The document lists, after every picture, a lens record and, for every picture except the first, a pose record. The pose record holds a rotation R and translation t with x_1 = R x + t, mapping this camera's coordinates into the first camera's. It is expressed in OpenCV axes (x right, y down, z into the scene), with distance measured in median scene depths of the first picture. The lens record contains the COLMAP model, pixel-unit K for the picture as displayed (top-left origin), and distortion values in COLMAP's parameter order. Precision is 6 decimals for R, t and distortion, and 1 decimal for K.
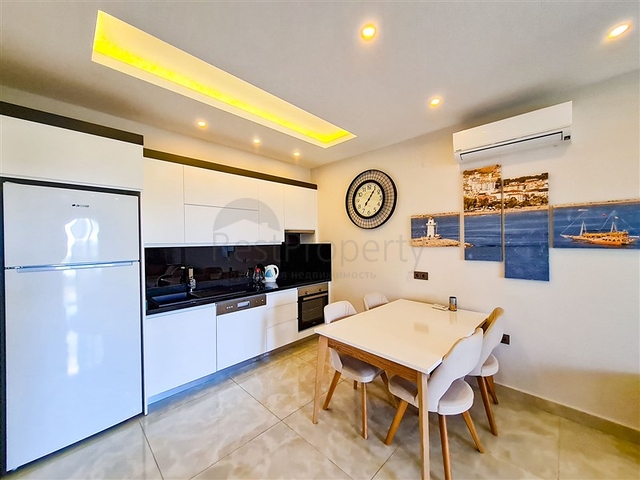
lens RADIAL K [[250.2, 0, 320.4], [0, 250.2, 241.6], [0, 0, 1]] dist [0.002021, 0.000117]
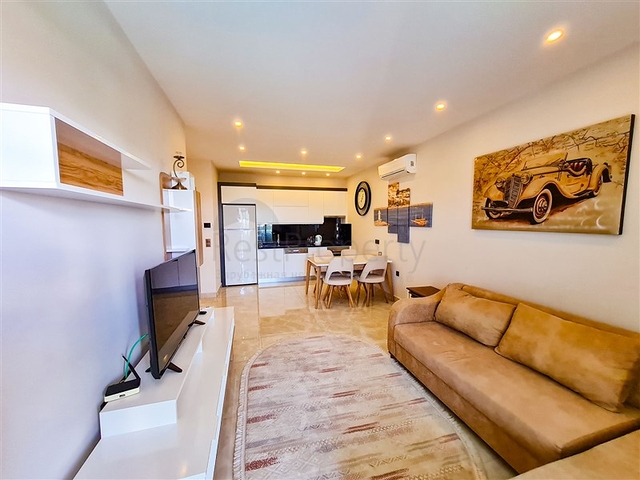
lens RADIAL K [[250.2, 0, 319.7], [0, 250.2, 242.4], [0, 0, 1]] dist [0.002021, 0.000117]
pose [[0.864067, 0.046165, -0.501256, 0.993174], [-0.005180, 0.996549, 0.082851, -0.007666], [0.503350, -0.068992, 0.861324, -0.807019]]
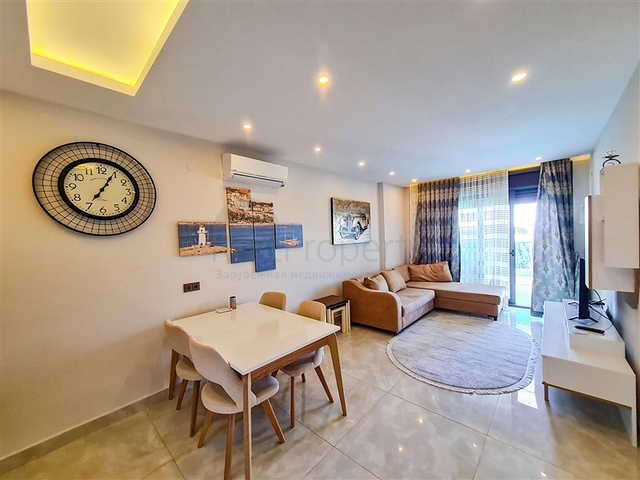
lens RADIAL K [[250.2, 0, 320.7], [0, 250.2, 241.9], [0, 0, 1]] dist [0.002021, 0.000117]
pose [[-0.025421, -0.013395, 0.999587, -0.557106], [0.045634, 0.998852, 0.014545, -0.023378], [-0.998635, 0.045984, -0.024781, 0.561287]]
